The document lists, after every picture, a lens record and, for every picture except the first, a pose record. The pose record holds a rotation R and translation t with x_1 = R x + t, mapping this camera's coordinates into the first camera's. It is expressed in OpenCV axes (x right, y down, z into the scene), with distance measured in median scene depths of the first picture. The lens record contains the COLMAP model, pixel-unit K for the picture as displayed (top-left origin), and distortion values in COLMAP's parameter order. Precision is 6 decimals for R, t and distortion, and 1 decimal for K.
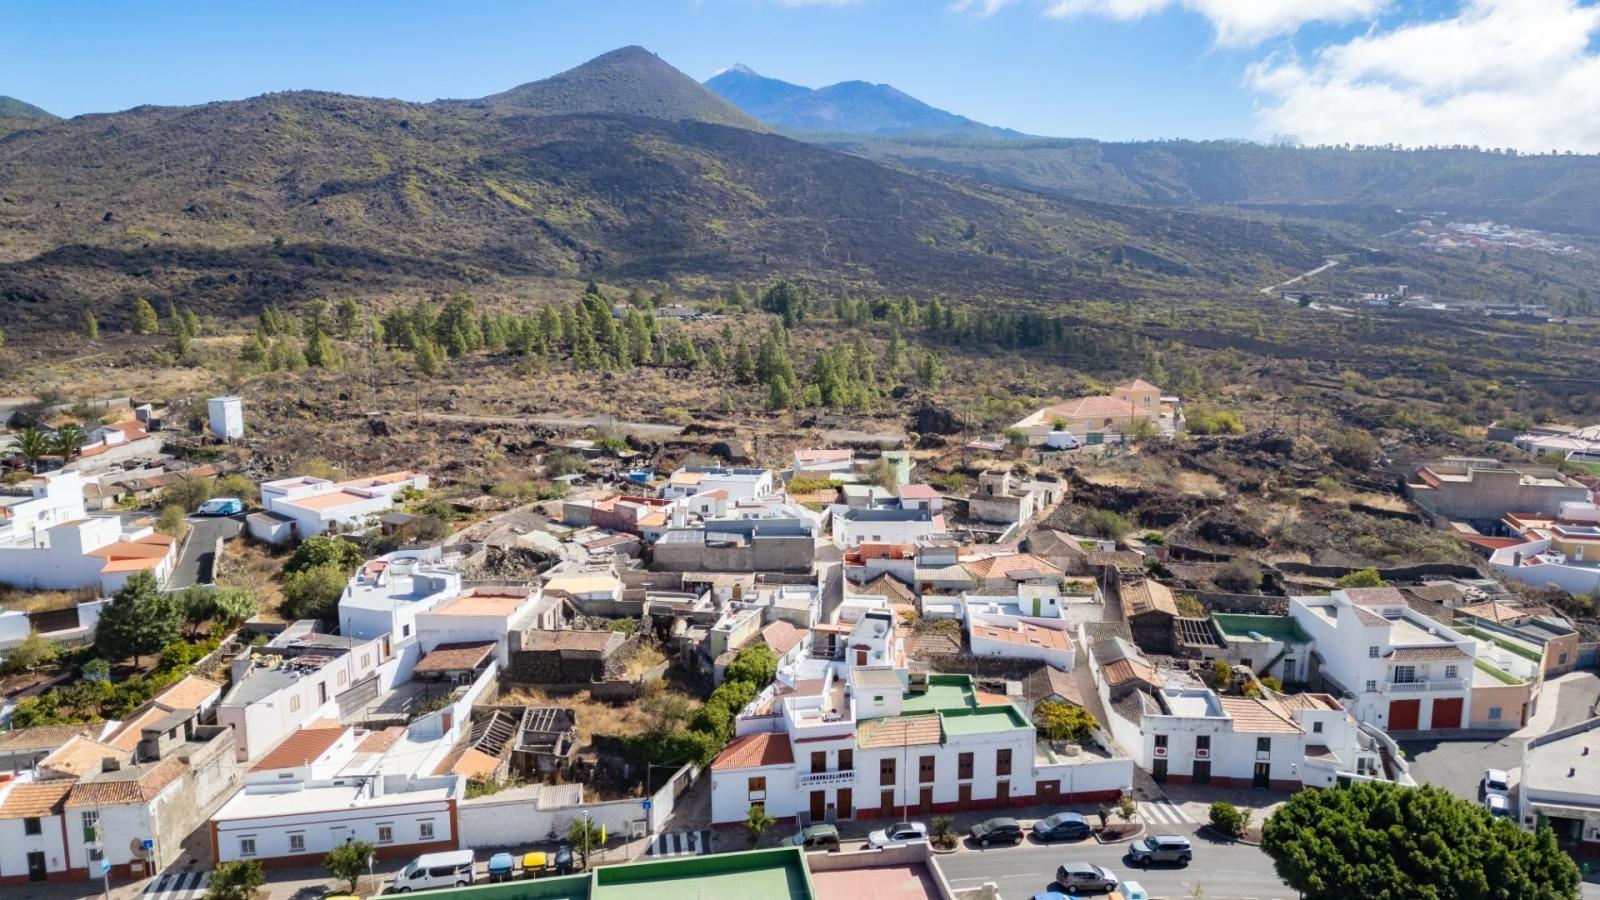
lens RADIAL K [[1112.0, 0, 812.1], [0, 1112.0, 457.7], [0, 0, 1]] dist [0.089610, -0.091030]
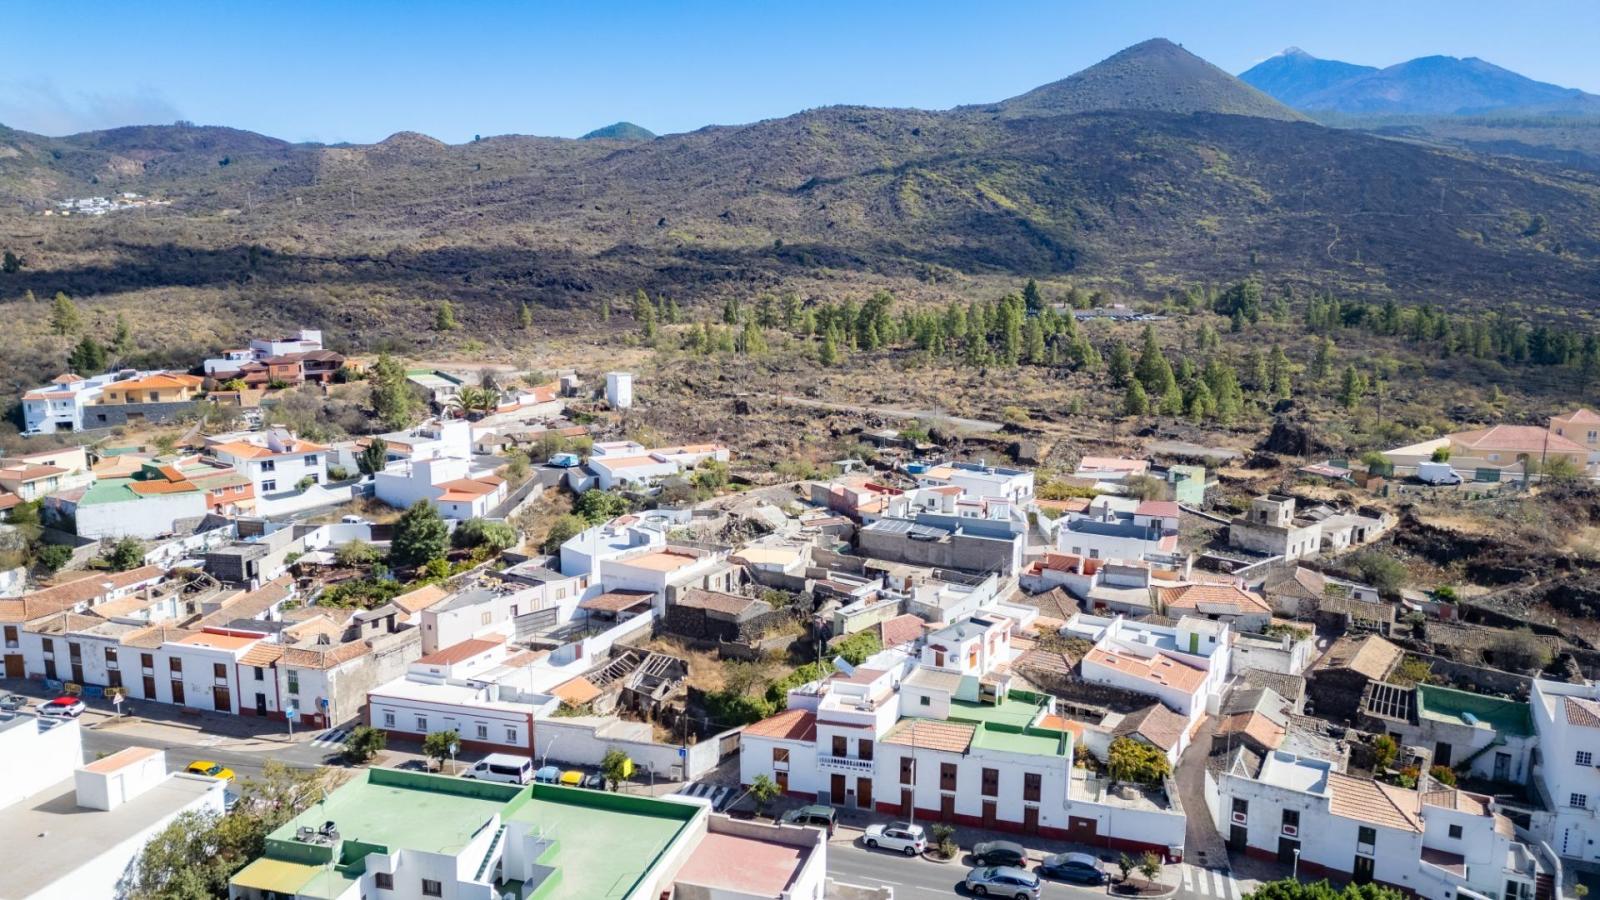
lens RADIAL K [[1112.0, 0, 812.1], [0, 1112.0, 457.7], [0, 0, 1]] dist [0.089610, -0.091030]
pose [[0.902387, 0.085463, -0.422367, 0.218758], [-0.085318, 0.996167, 0.019284, -0.004765], [0.422396, 0.018634, 0.906220, 0.032361]]
